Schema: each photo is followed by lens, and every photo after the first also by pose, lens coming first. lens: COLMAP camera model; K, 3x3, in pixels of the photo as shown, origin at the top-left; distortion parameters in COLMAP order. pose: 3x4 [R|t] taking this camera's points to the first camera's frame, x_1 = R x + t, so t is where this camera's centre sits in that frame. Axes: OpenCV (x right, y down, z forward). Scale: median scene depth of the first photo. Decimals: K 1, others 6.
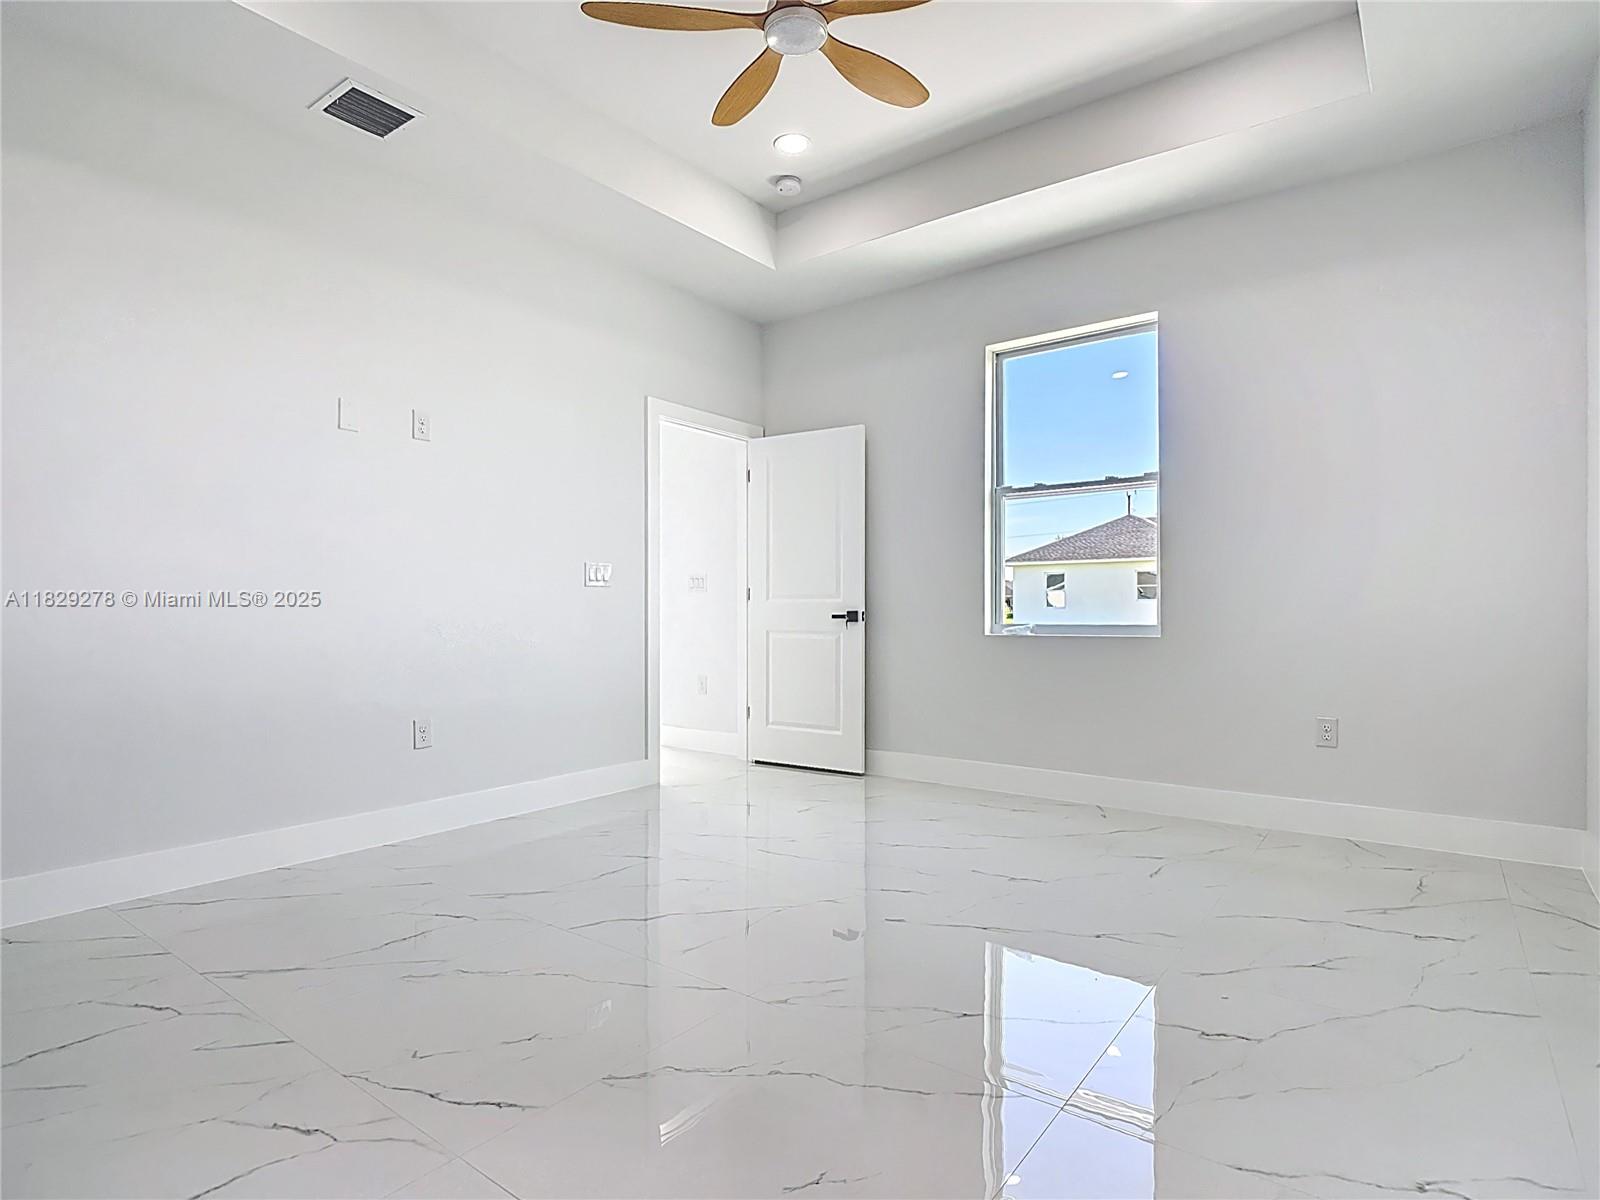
lens RADIAL K [[857.6, 0, 797.8], [0, 857.6, 635.3], [0, 0, 1]] dist [0.005227, -0.025031]
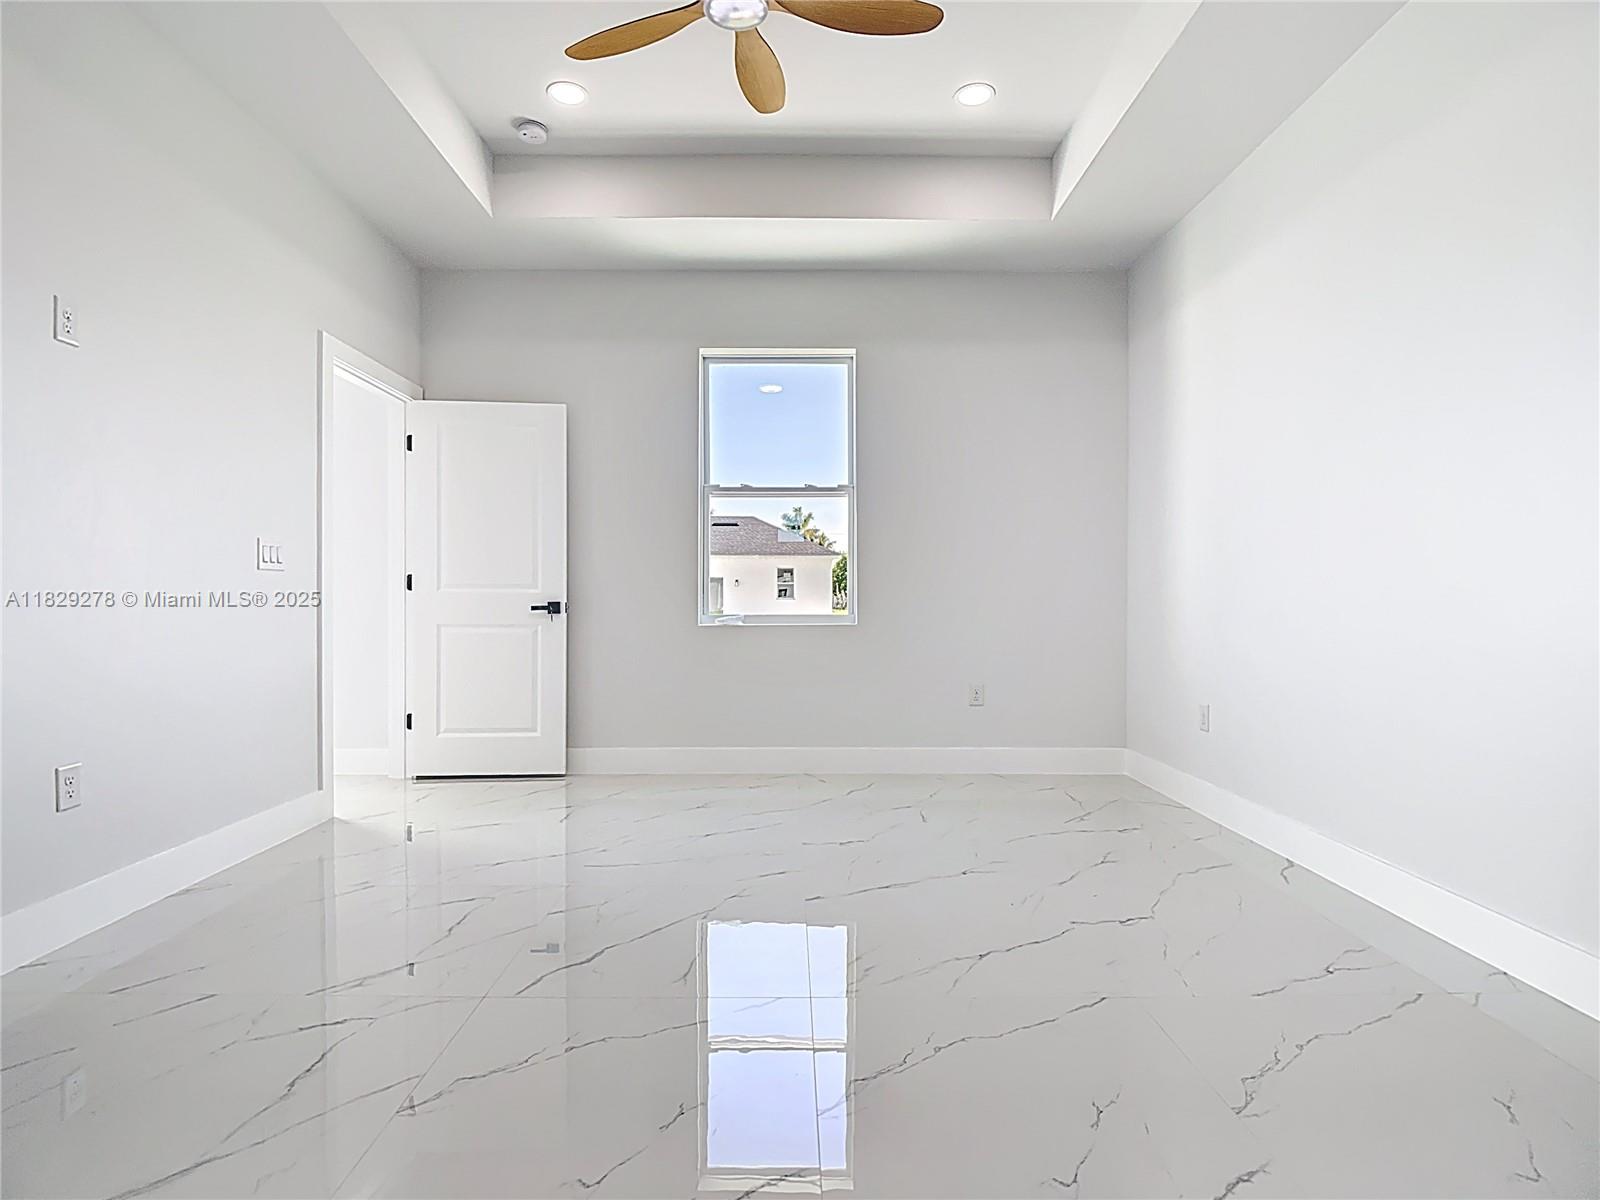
lens RADIAL K [[831.4, 0, 817.2], [0, 831.4, 630.8], [0, 0, 1]] dist [-0.001016, -0.035781]
pose [[0.779419, -0.019569, 0.626197, -0.293222], [0.016574, 0.999806, 0.010616, -0.002138], [-0.626283, 0.002104, 0.779593, 0.120109]]
